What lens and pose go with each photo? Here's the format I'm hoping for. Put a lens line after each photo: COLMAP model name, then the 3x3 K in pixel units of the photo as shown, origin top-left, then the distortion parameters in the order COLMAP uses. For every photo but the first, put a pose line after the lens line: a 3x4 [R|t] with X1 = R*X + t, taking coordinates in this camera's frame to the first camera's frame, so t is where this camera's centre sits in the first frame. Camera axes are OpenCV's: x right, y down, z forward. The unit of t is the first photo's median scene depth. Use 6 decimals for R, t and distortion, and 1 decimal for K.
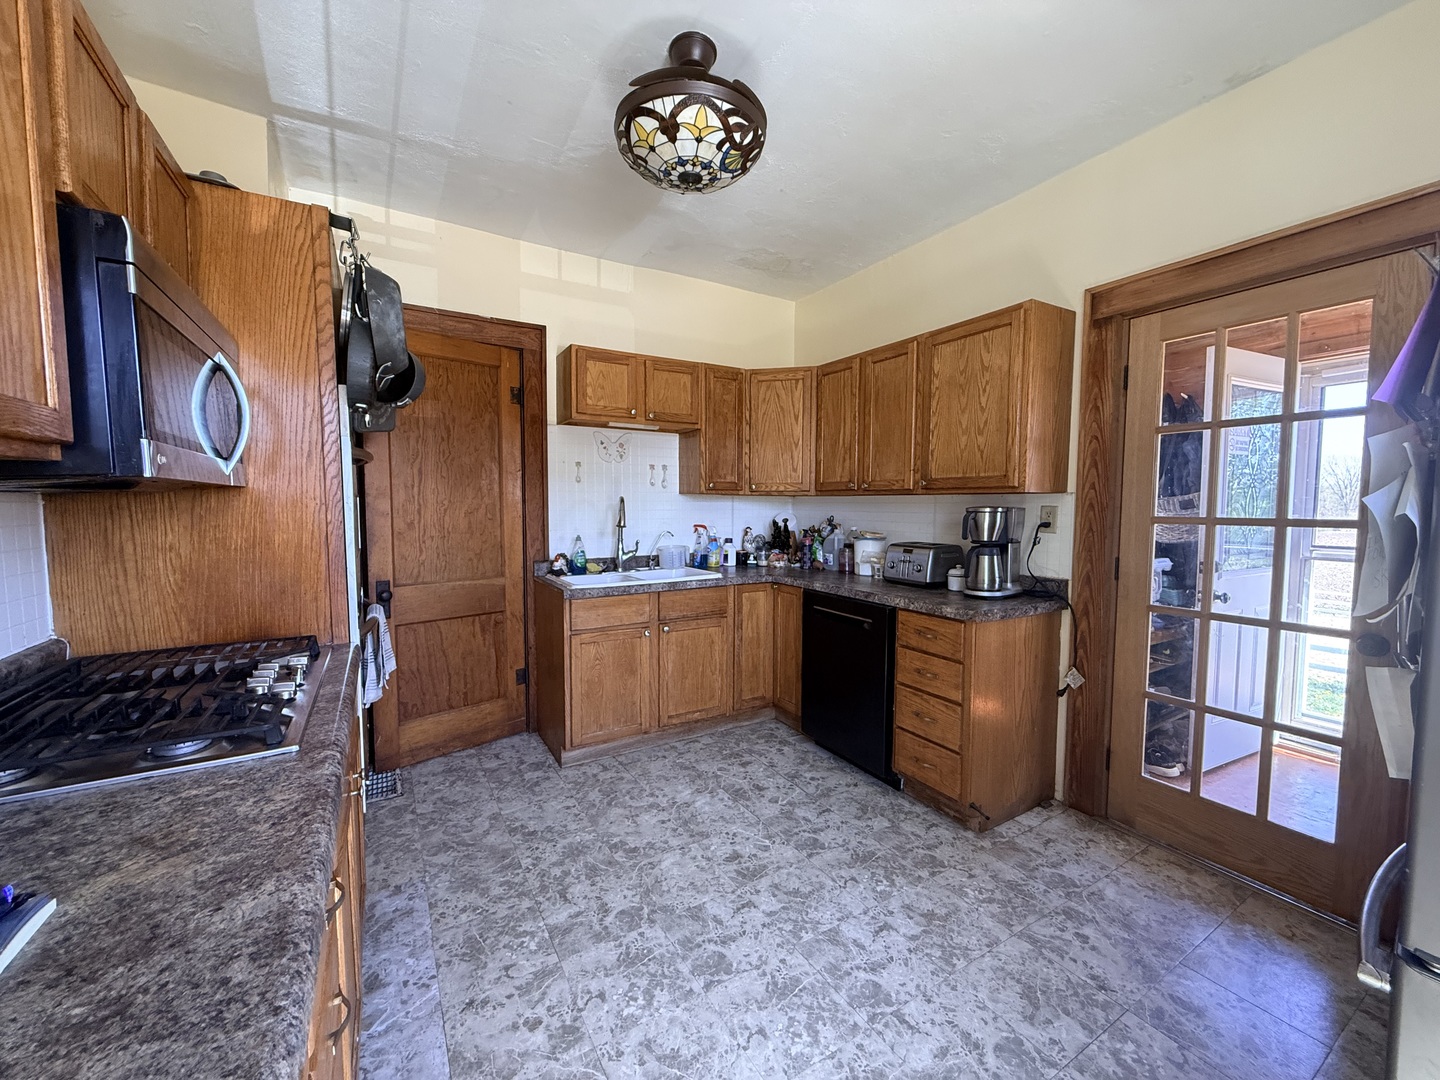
lens RADIAL K [[572.1, 0, 716.6], [0, 572.1, 541.3], [0, 0, 1]] dist [0.000214, -0.000072]
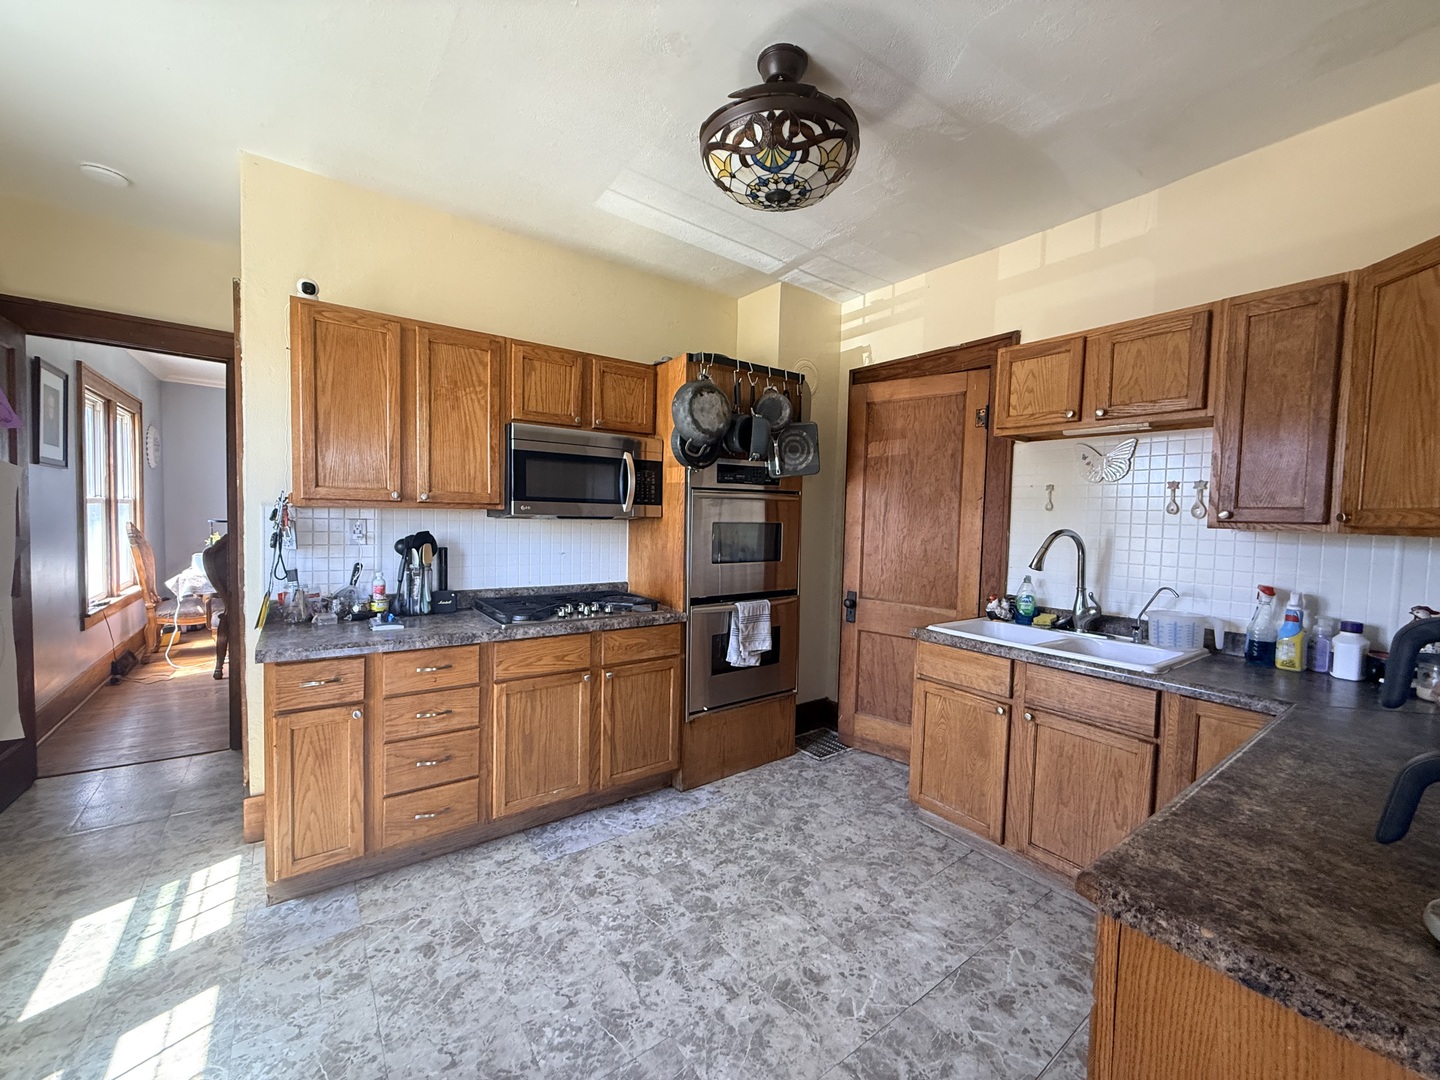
lens RADIAL K [[572.1, 0, 719.4], [0, 572.1, 542.0], [0, 0, 1]] dist [0.000214, -0.000072]
pose [[0.104101, 0.048045, -0.993406, 0.580655], [-0.090742, 0.995125, 0.038619, -0.056430], [0.990419, 0.086123, 0.107954, 0.537083]]
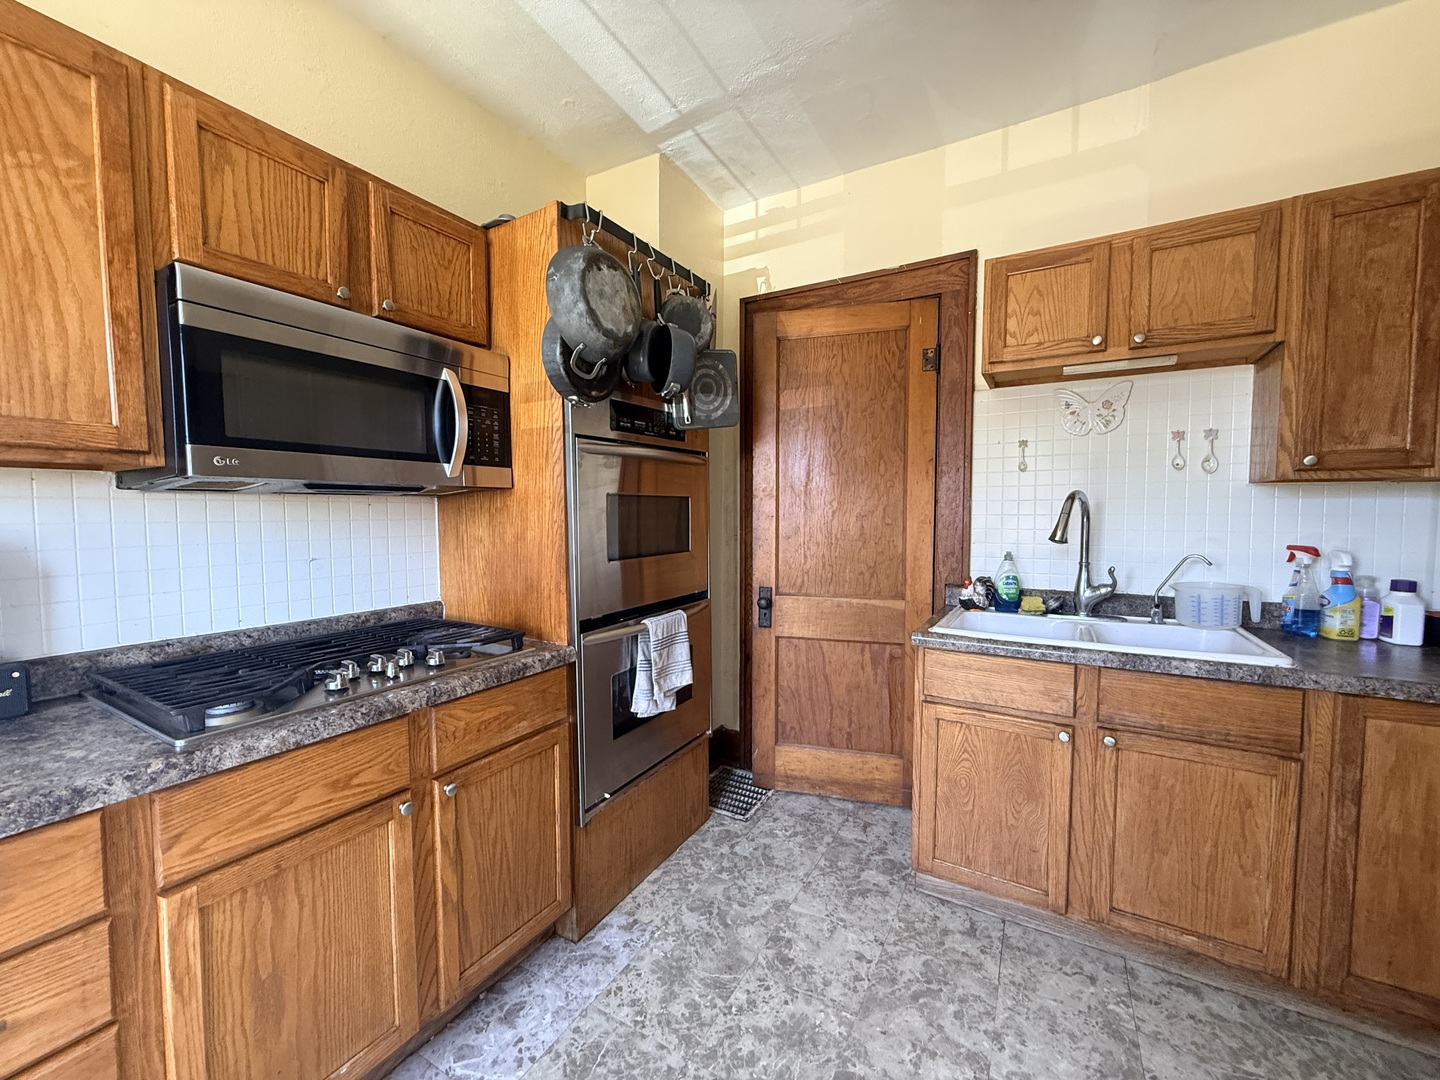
lens RADIAL K [[572.1, 0, 718.5], [0, 572.1, 541.6], [0, 0, 1]] dist [0.000214, -0.000072]
pose [[0.489387, 0.043984, -0.870957, 0.187980], [-0.055050, 0.998294, 0.019482, -0.019077], [0.870327, 0.038412, 0.490973, 0.436909]]
